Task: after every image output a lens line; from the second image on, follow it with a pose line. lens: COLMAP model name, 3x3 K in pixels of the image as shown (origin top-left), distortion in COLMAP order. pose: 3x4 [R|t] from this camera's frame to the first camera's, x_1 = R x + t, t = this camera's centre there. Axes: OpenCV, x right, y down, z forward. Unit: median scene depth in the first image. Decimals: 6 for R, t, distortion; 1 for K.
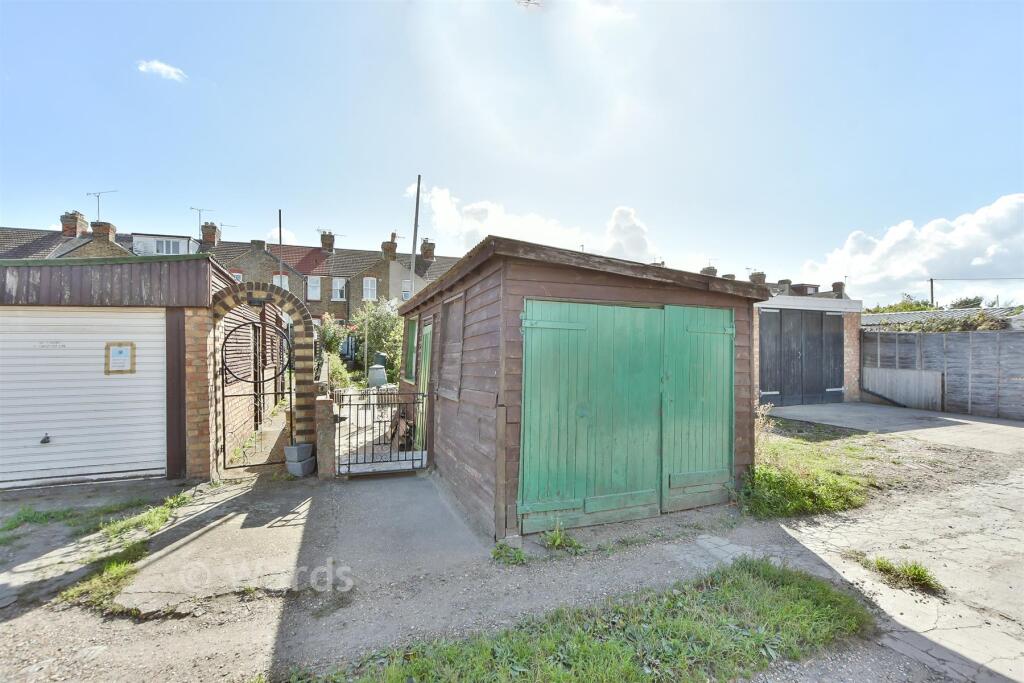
lens RADIAL K [[490.2, 0, 513.8], [0, 490.2, 342.2], [0, 0, 1]] dist [-0.001104, -0.000203]
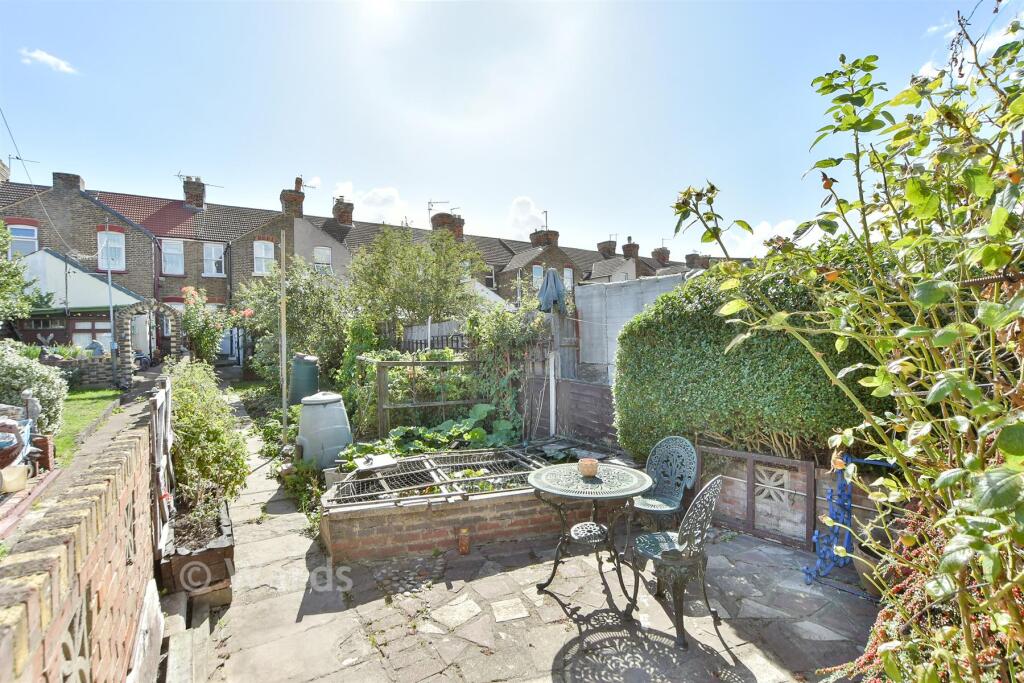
lens RADIAL K [[490.2, 0, 509.7], [0, 490.2, 345.0], [0, 0, 1]] dist [-0.001104, -0.000203]
pose [[0.981230, -0.020315, 0.191768, -0.089564], [0.016359, 0.999620, 0.022190, 0.001678], [-0.192146, -0.018636, 0.981189, 0.258574]]
